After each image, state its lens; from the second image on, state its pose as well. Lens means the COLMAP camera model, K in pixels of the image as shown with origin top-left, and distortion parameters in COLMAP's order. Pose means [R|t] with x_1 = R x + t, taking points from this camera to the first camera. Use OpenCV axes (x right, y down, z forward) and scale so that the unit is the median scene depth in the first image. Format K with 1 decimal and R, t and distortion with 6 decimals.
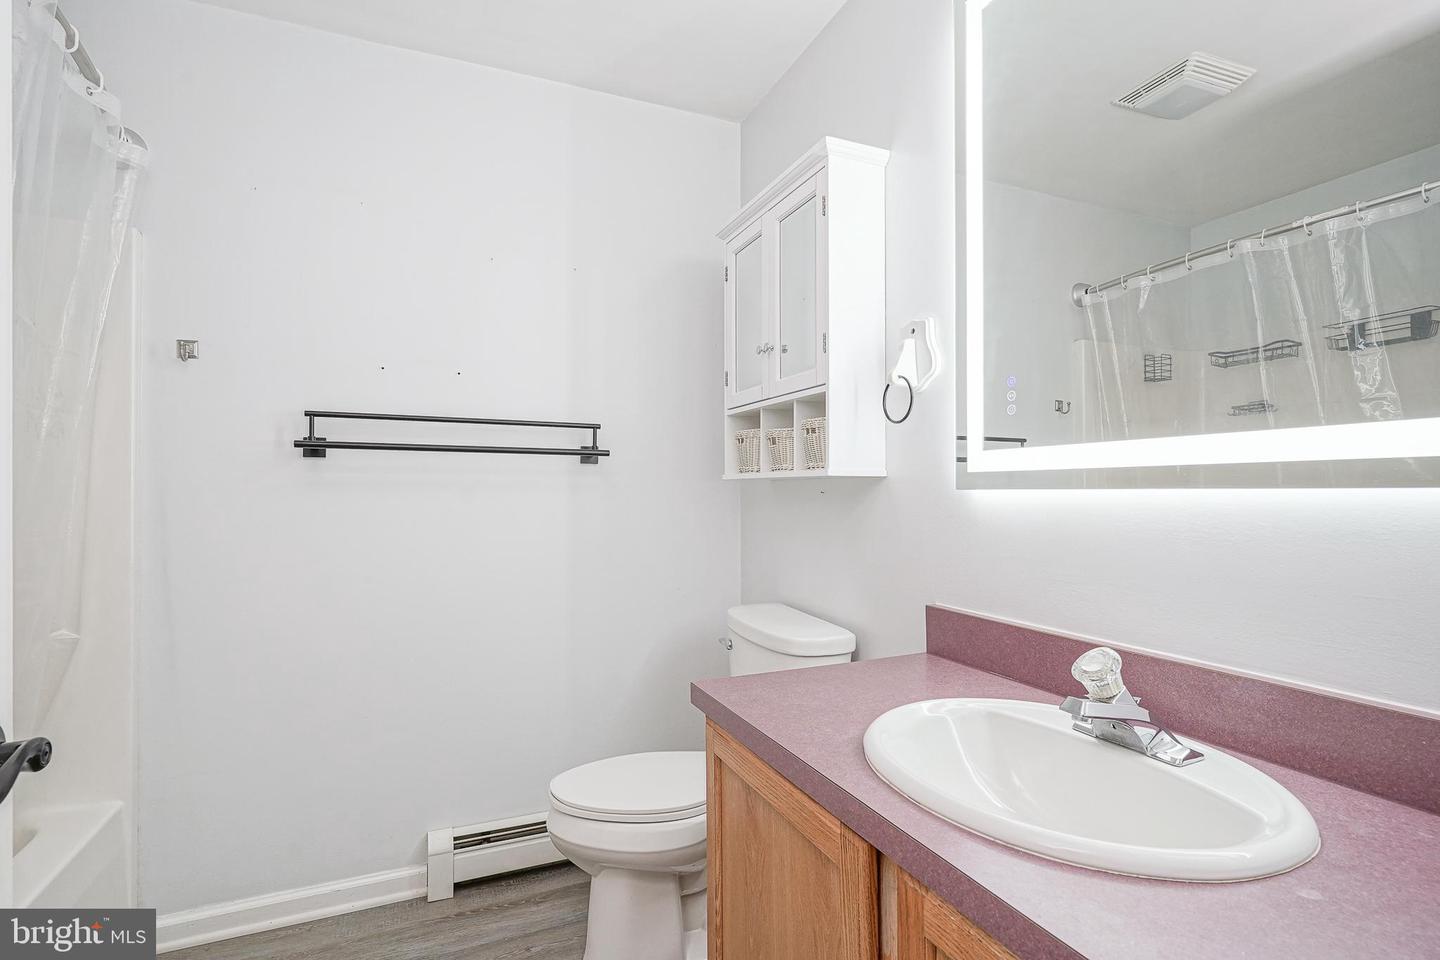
lens RADIAL K [[704.8, 0, 724.6], [0, 704.8, 484.3], [0, 0, 1]] dist [-0.004382, 0.000460]
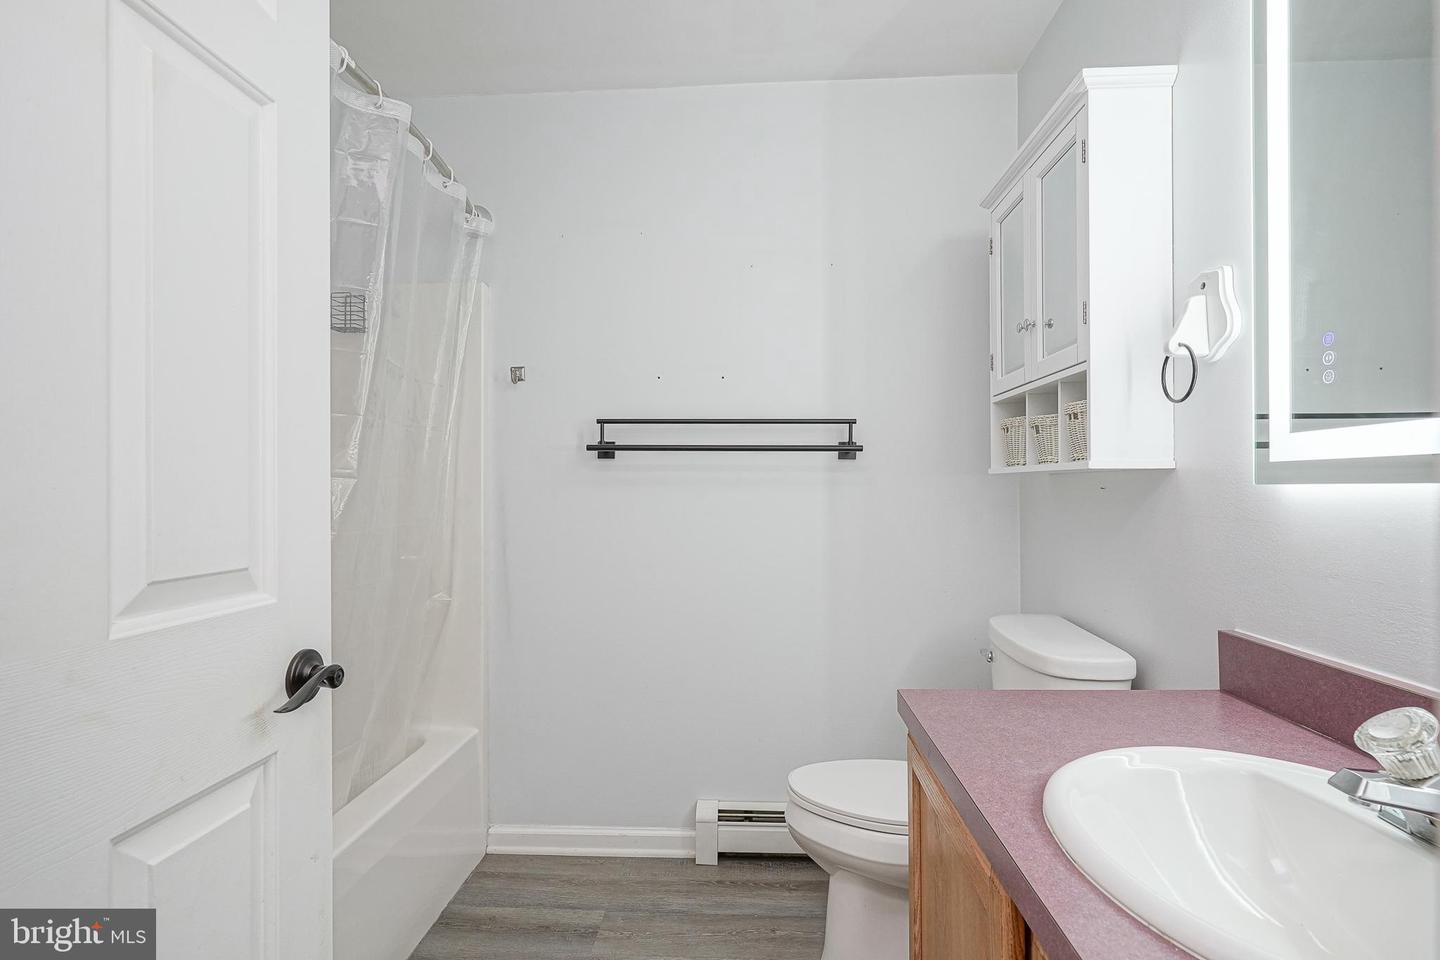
lens RADIAL K [[720.3, 0, 720.0], [0, 720.3, 480.0], [0, 0, 1]] dist [-0.003573, 0.001337]
pose [[0.892431, -0.006997, -0.451129, 0.135636], [0.007229, 0.999973, -0.001209, -0.000341], [0.451126, -0.002182, 0.892458, 0.023841]]
